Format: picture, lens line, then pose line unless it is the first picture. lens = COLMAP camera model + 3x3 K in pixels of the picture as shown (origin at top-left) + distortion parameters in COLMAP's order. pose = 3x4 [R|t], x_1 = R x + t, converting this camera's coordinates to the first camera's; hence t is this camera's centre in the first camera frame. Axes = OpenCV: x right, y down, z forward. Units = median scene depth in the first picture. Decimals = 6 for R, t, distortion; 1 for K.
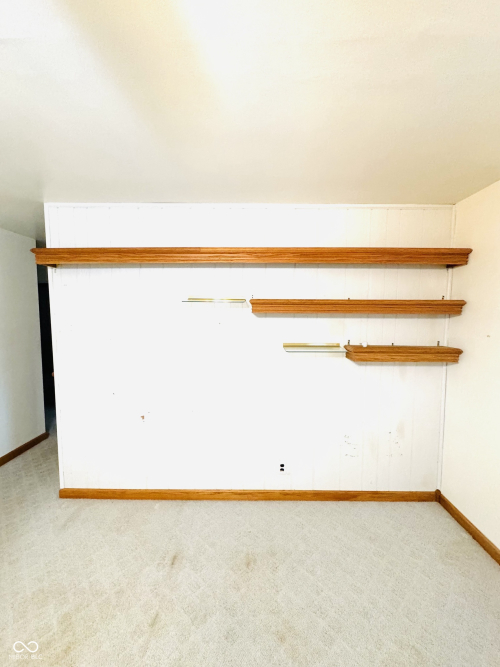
lens RADIAL K [[265.6, 0, 251.0], [0, 265.6, 330.7], [0, 0, 1]] dist [0.000485, 0.000150]
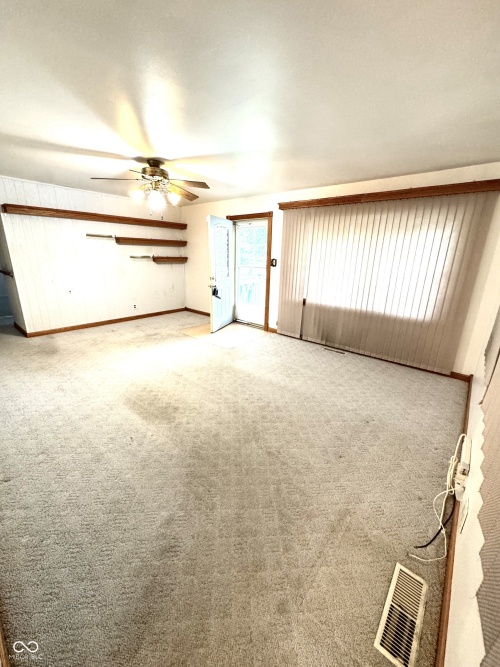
lens RADIAL K [[265.6, 0, 251.0], [0, 265.6, 330.7], [0, 0, 1]] dist [0.000485, 0.000150]
pose [[0.637994, -0.209401, 0.741023, -1.171966], [0.032812, 0.968834, 0.245528, 0.155054], [-0.769342, -0.132331, 0.624981, -1.572046]]
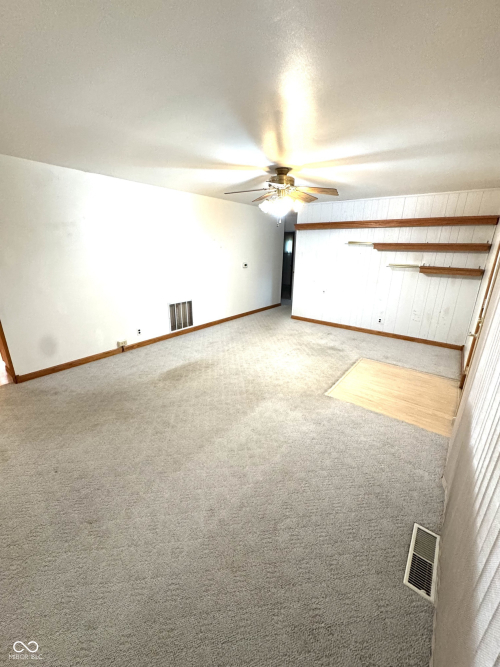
lens RADIAL K [[265.6, 0, 251.0], [0, 265.6, 330.7], [0, 0, 1]] dist [0.000485, 0.000150]
pose [[0.801519, 0.180774, -0.569990, 0.572922], [-0.047286, 0.969385, 0.240951, 0.107486], [0.596097, -0.166174, 0.785528, -1.525753]]
